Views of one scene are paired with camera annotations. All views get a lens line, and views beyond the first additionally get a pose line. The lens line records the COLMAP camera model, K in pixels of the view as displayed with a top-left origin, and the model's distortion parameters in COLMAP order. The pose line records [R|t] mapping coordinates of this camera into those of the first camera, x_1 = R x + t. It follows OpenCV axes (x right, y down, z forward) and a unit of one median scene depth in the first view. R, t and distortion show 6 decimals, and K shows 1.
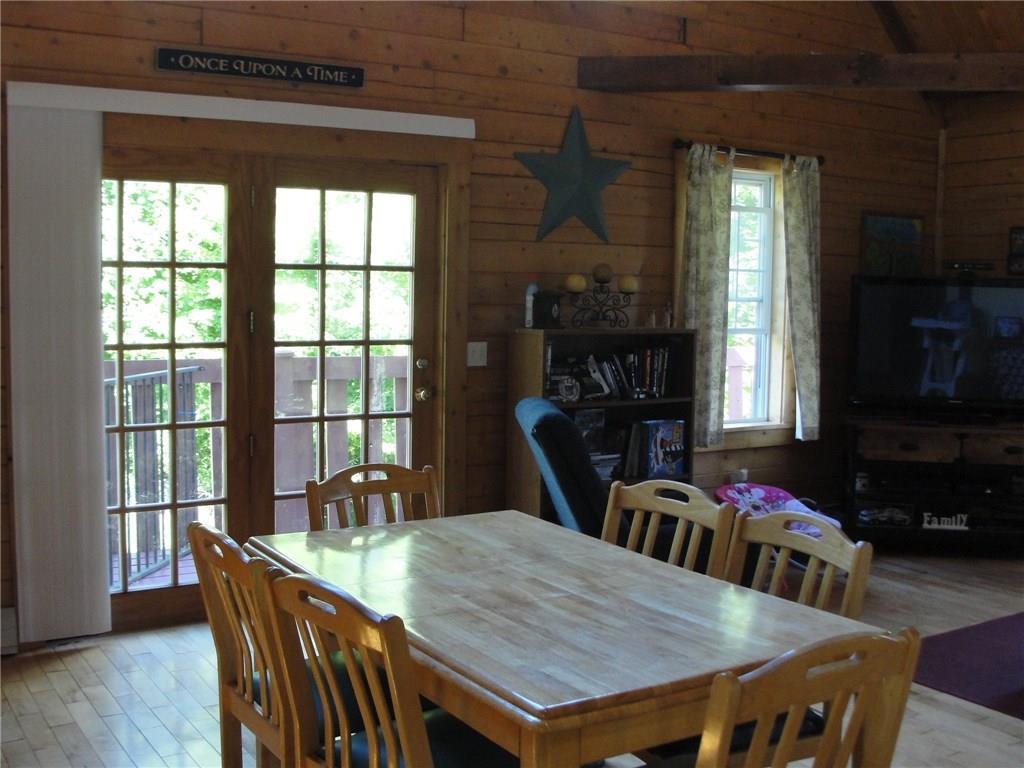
lens RADIAL K [[1161.8, 0, 512.0], [0, 1161.8, 384.0], [0, 0, 1]] dist [-0.181984, 0.200785]
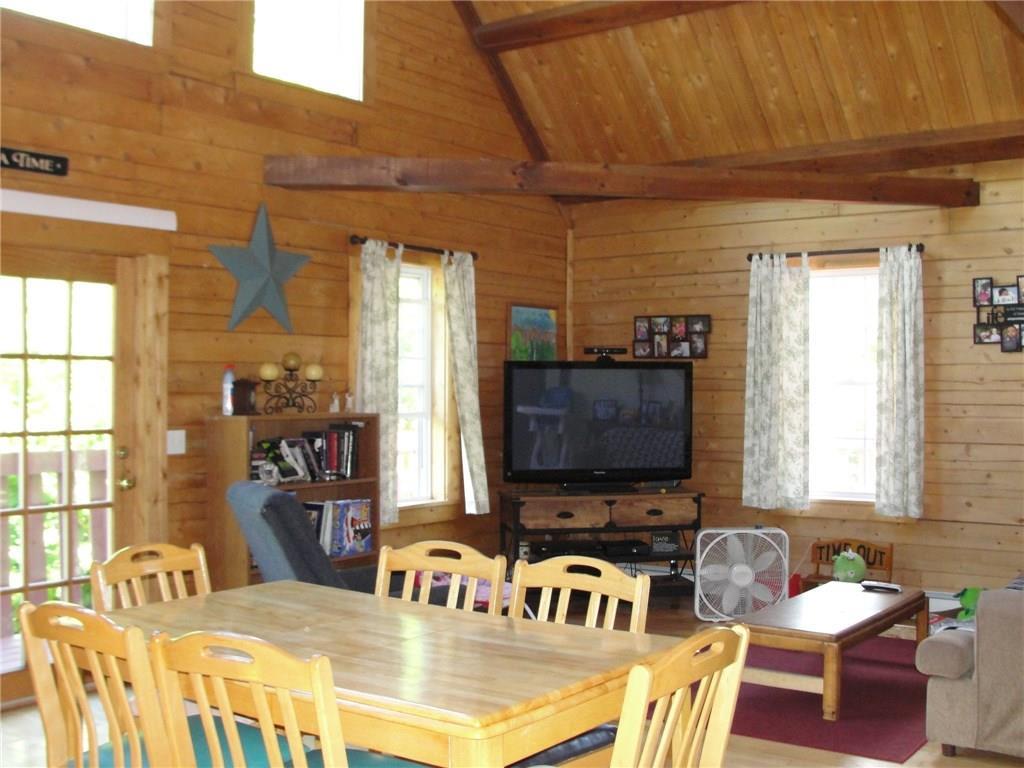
lens RADIAL K [[1161.8, 0, 512.0], [0, 1161.8, 384.0], [0, 0, 1]] dist [-0.181984, 0.200785]
pose [[0.933833, -0.016562, 0.357326, -0.106026], [0.046135, 0.996161, -0.074397, 0.010916], [-0.354722, 0.085960, 0.931012, -0.036491]]
